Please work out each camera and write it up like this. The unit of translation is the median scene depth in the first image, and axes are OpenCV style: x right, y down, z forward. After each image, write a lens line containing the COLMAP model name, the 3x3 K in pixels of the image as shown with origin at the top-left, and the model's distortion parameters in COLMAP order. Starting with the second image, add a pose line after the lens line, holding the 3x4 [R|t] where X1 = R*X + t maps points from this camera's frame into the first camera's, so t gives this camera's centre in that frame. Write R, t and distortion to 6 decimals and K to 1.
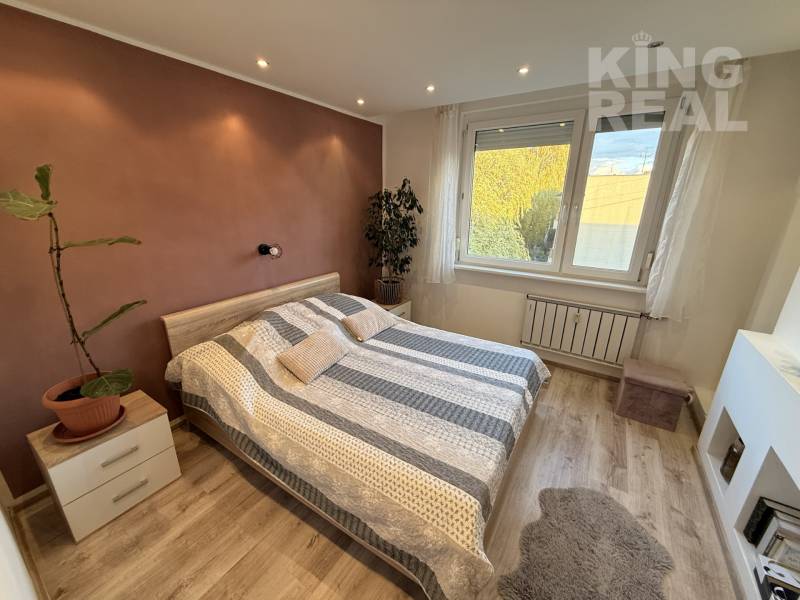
lens RADIAL K [[320.5, 0, 401.9], [0, 320.5, 300.7], [0, 0, 1]] dist [0.001946, 0.000010]
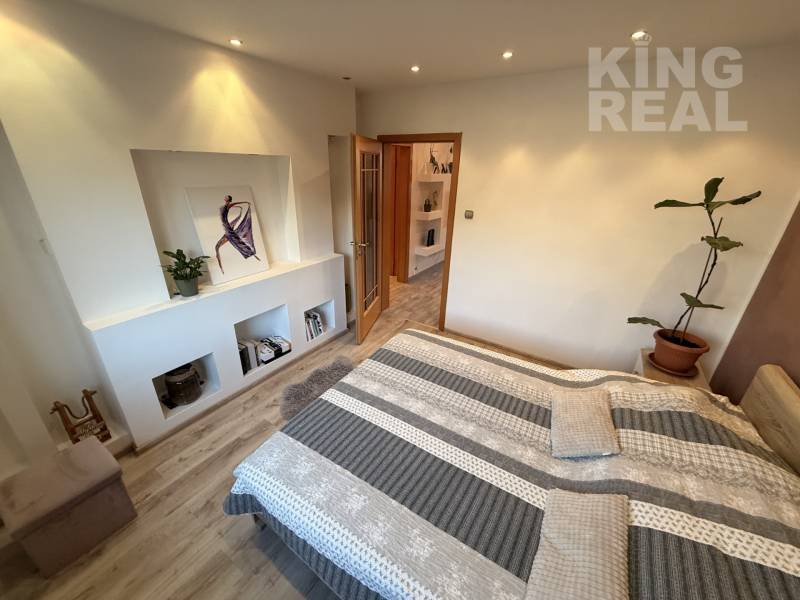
lens RADIAL K [[320.5, 0, 400.2], [0, 320.5, 301.3], [0, 0, 1]] dist [0.001946, 0.000010]
pose [[-0.999383, -0.033211, -0.011428, 0.177119], [-0.032717, 0.761942, 0.646818, -0.541943], [-0.012774, 0.646793, -0.762559, 1.499658]]
